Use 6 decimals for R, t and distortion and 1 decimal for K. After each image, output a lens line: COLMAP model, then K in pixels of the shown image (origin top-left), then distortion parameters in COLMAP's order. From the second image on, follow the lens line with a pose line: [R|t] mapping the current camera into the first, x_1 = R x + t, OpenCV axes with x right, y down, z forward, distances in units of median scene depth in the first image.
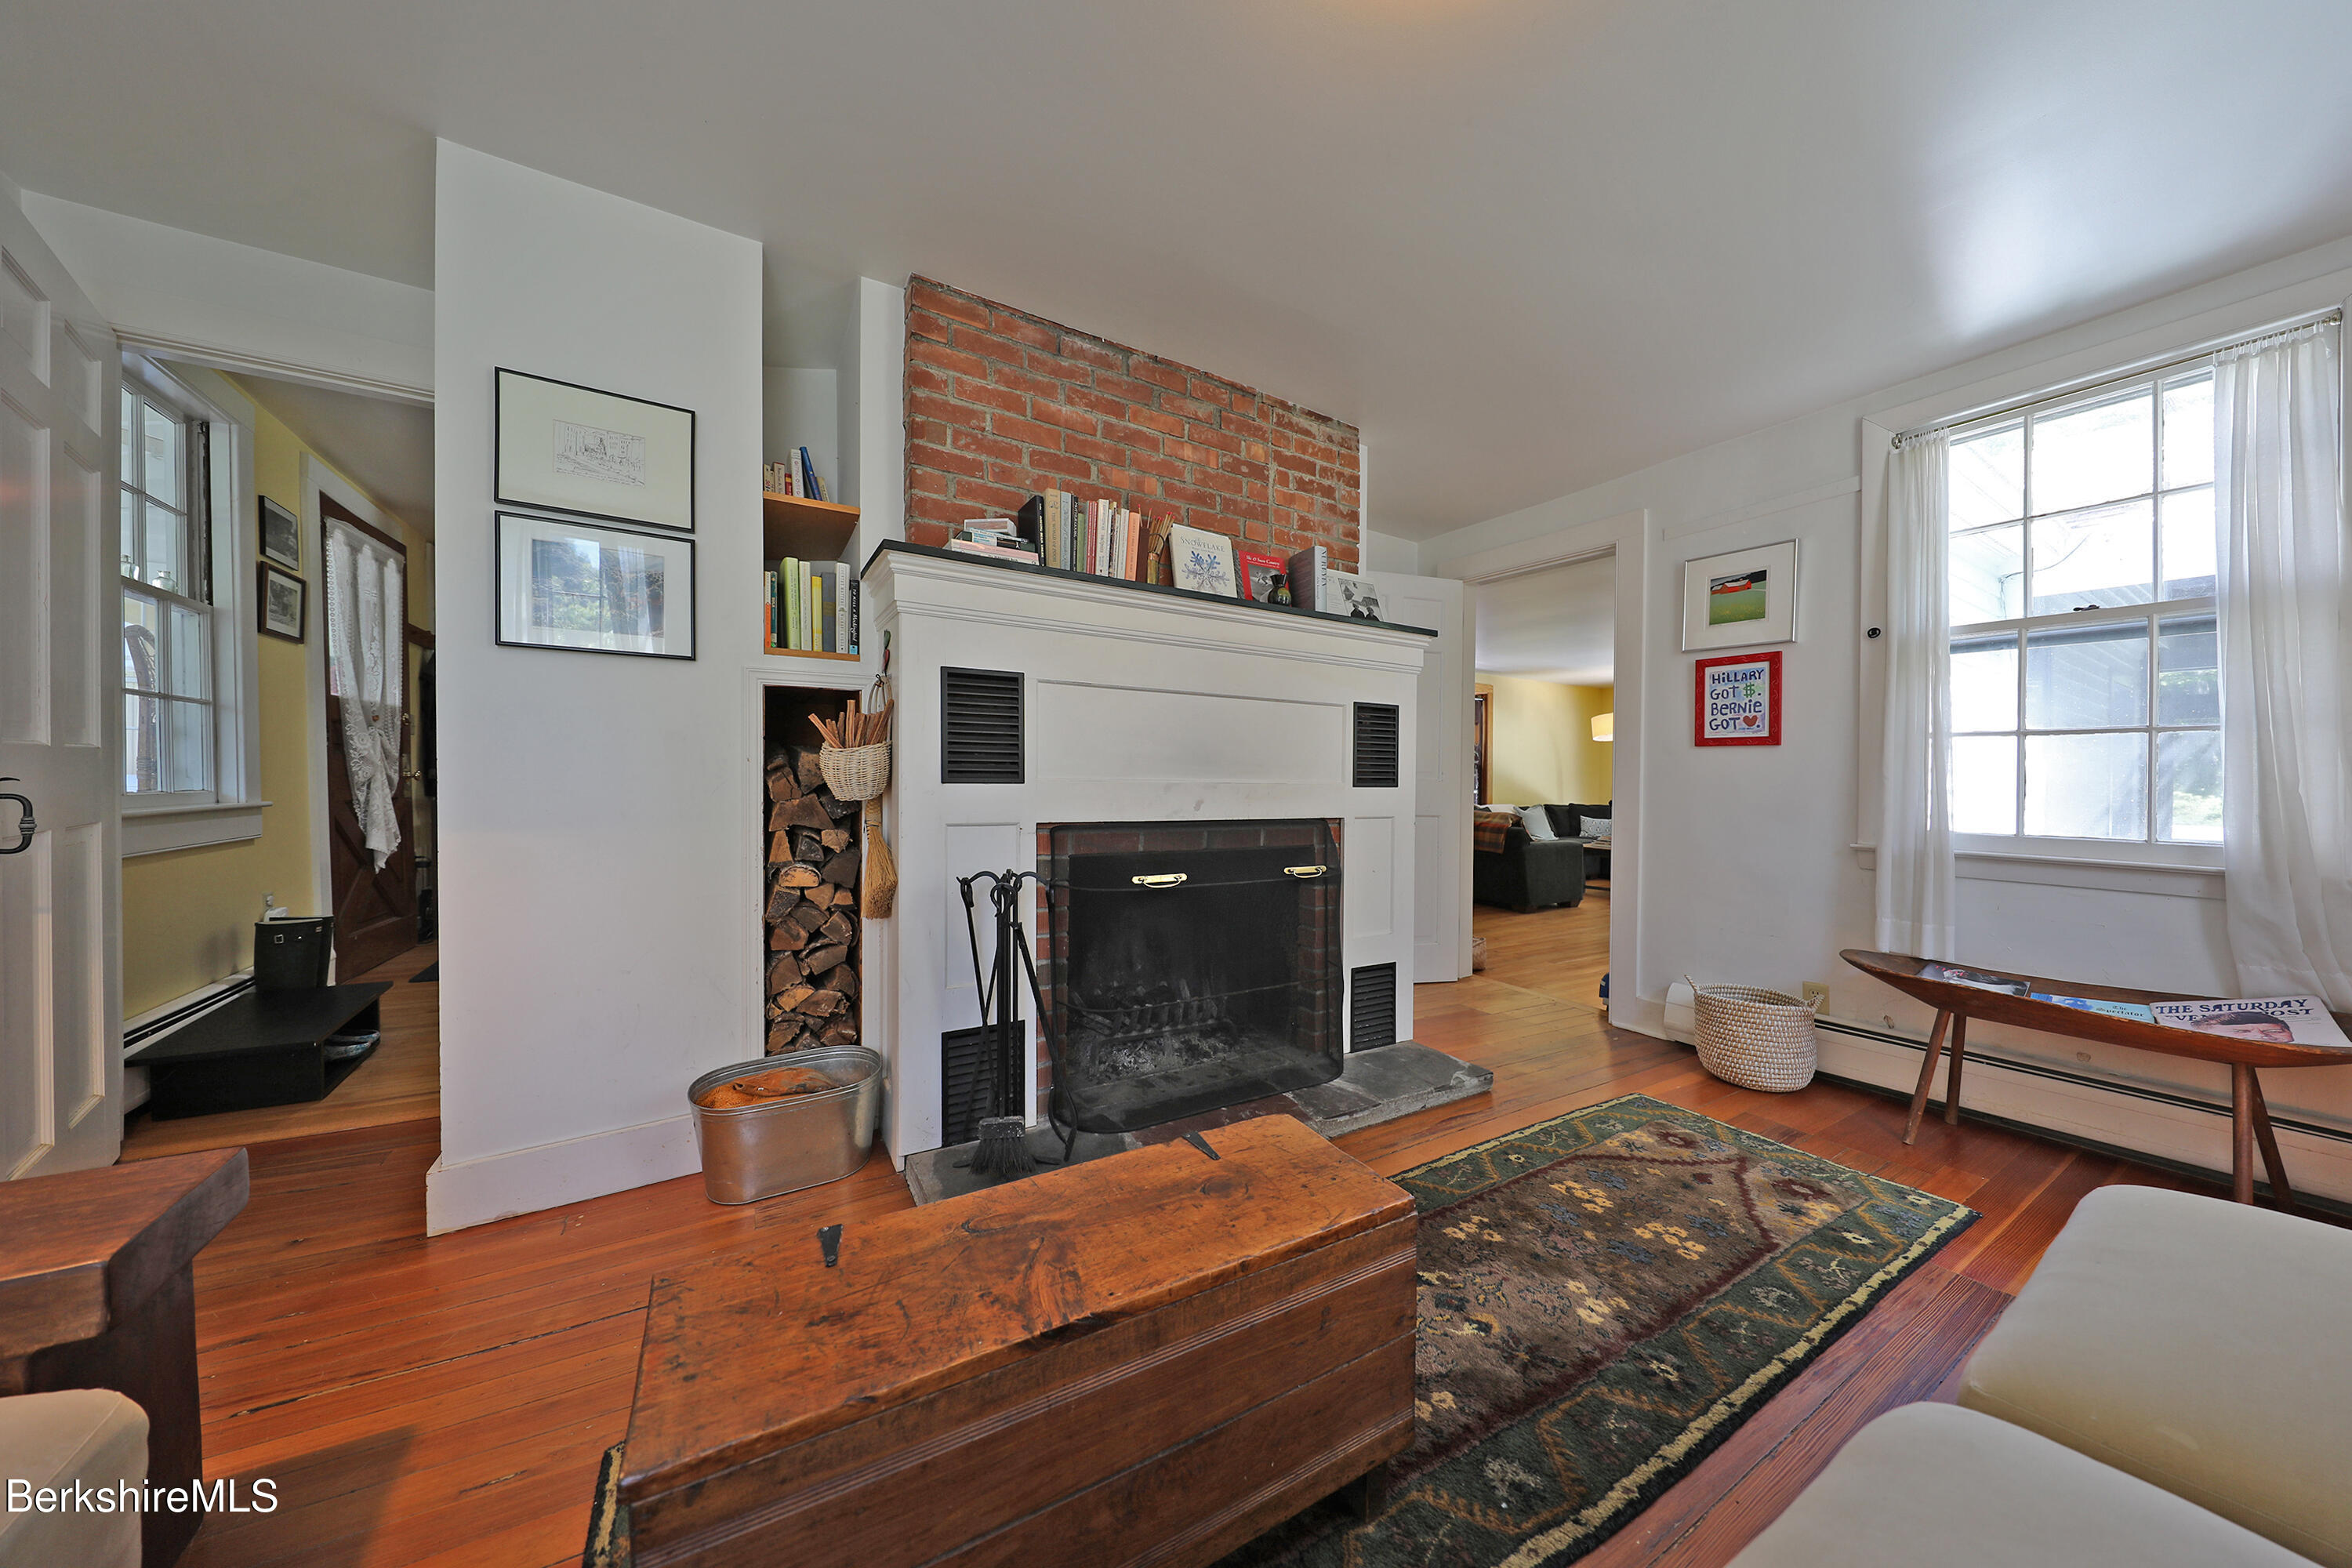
lens RADIAL K [[770.5, 0, 1176.0], [0, 770.5, 784.0], [0, 0, 1]] dist [-0.000157, -0.000073]
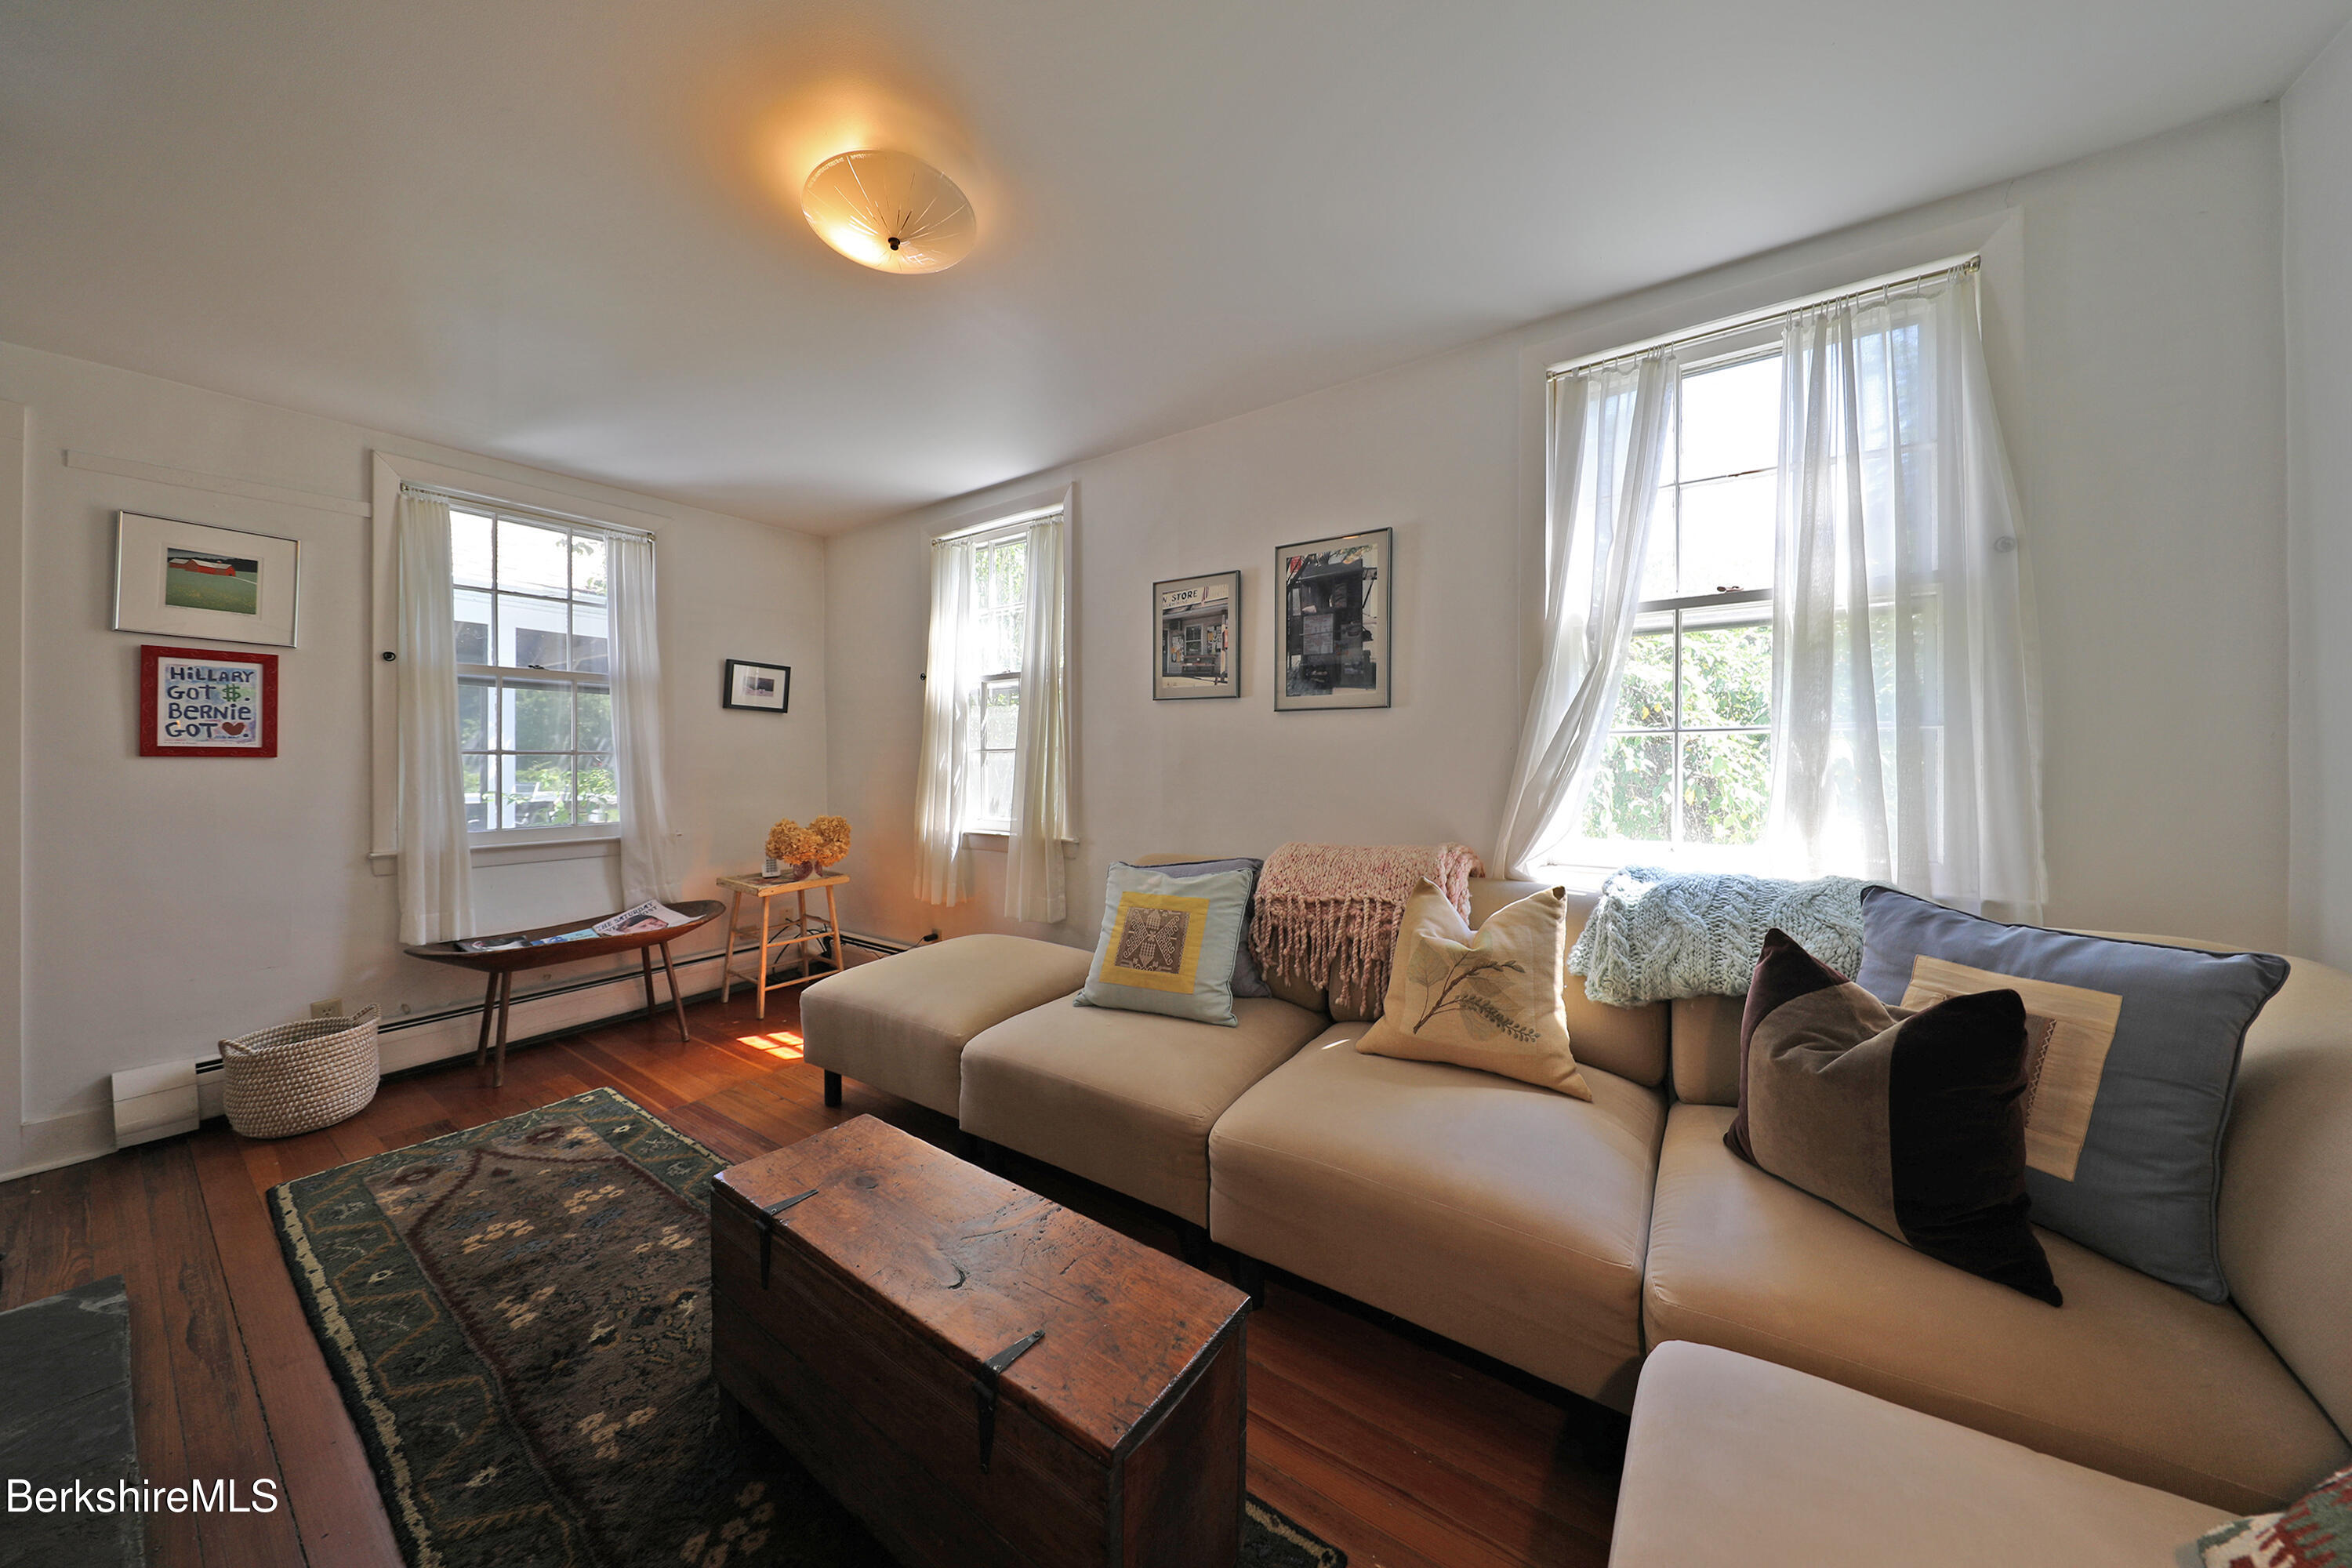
lens RADIAL K [[765.3, 0, 1161.7], [0, 765.3, 744.9], [0, 0, 1]] dist [-0.000148, -0.000053]
pose [[-0.401566, -0.000535, 0.915830, -0.621559], [-0.000890, 1.000000, 0.000194, -0.087021], [-0.915830, -0.000738, -0.401567, 0.523667]]
